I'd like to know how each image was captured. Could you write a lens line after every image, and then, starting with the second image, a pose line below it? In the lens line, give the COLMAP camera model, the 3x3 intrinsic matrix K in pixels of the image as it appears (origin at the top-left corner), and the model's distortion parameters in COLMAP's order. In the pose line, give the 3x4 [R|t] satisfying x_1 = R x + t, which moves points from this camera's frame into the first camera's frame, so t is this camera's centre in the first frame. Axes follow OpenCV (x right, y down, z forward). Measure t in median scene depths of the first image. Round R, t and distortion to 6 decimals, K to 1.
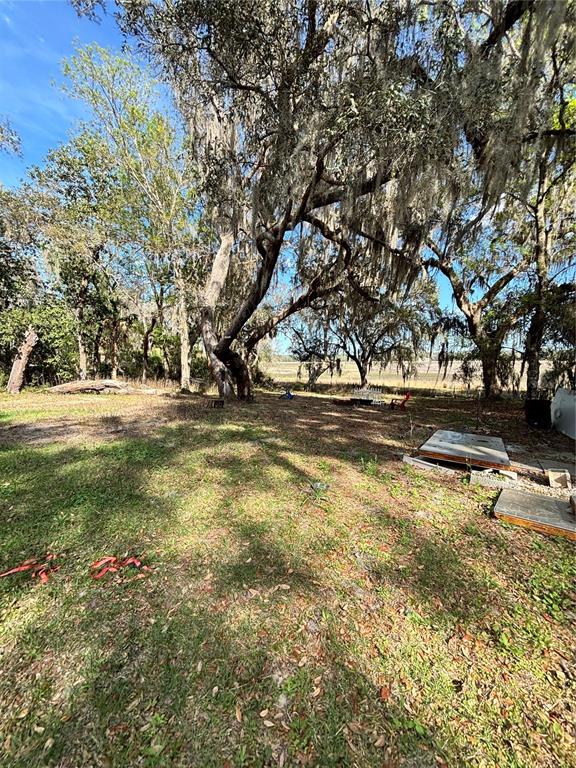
lens RADIAL K [[310.3, 0, 284.9], [0, 310.3, 384.0], [0, 0, 1]] dist [0.004531, -0.000532]
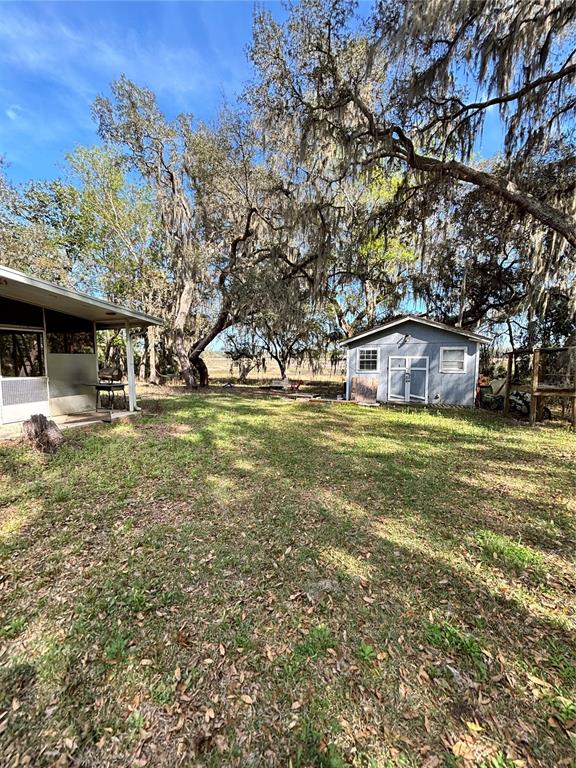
lens RADIAL K [[310.3, 0, 287.2], [0, 310.3, 384.9], [0, 0, 1]] dist [0.004531, -0.000532]
pose [[0.970920, -0.019295, 0.238625, -0.035333], [0.015727, 0.999734, 0.016845, 0.005810], [-0.238887, -0.012602, 0.970966, -0.238728]]
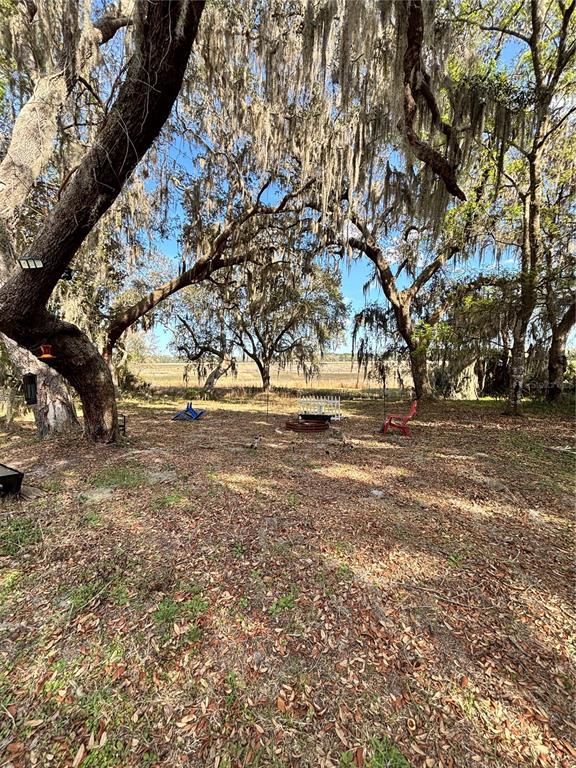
lens RADIAL K [[310.3, 0, 291.8], [0, 310.3, 384.9], [0, 0, 1]] dist [0.004531, -0.000532]
pose [[0.918681, -0.032958, 0.393623, -0.020333], [0.033263, 0.999428, 0.006051, -0.007047], [-0.393598, 0.007534, 0.919252, 0.175566]]
